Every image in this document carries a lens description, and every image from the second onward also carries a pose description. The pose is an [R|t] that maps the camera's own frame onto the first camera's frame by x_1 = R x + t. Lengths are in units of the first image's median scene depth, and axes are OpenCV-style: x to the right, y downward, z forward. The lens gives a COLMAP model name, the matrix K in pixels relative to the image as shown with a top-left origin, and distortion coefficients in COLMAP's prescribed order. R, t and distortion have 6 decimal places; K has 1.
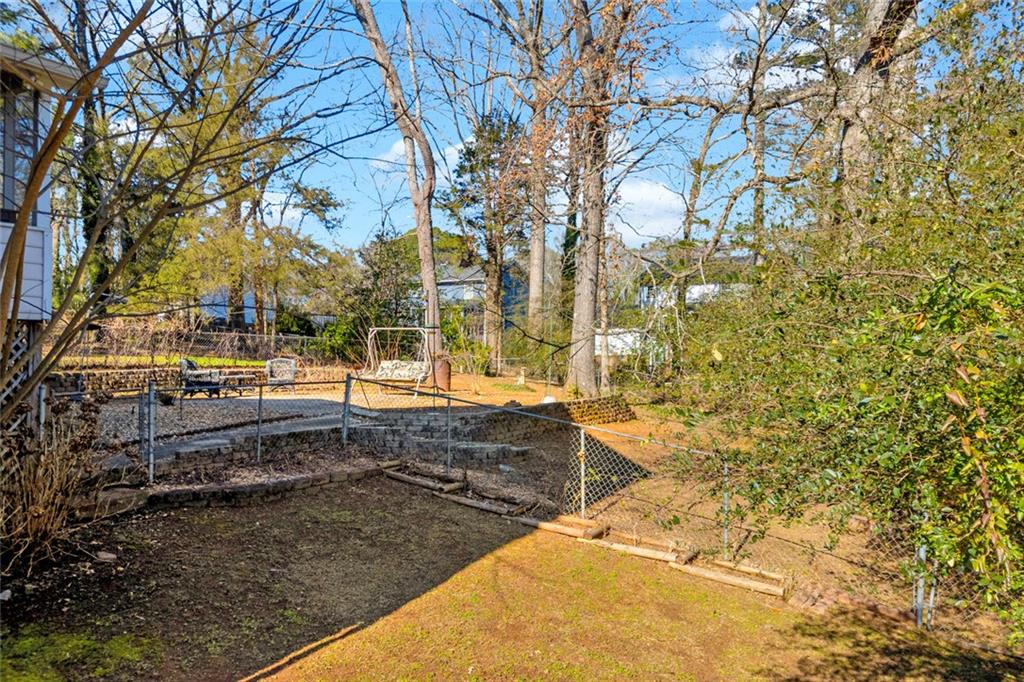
lens RADIAL K [[432.6, 0, 516.4], [0, 432.6, 332.8], [0, 0, 1]] dist [-0.000714, -0.000079]
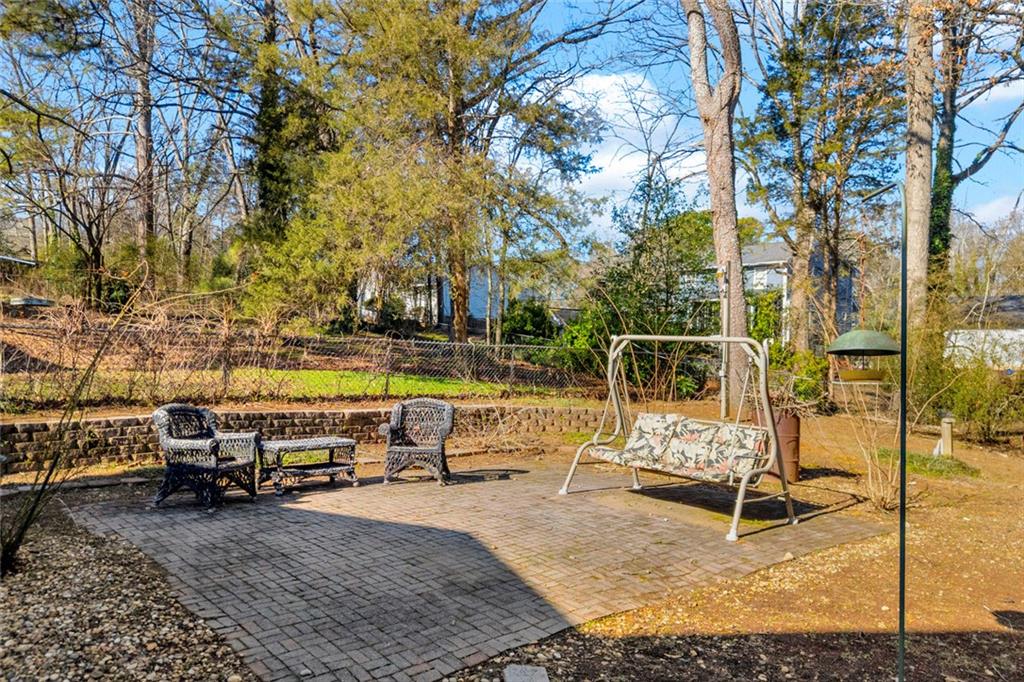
lens RADIAL K [[432.6, 0, 516.4], [0, 432.6, 332.8], [0, 0, 1]] dist [-0.000714, -0.000079]
pose [[0.828651, 0.021840, -0.559339, -0.115733], [-0.017060, 0.999760, 0.013764, -0.010913], [0.559505, -0.001863, 0.828825, 0.381657]]
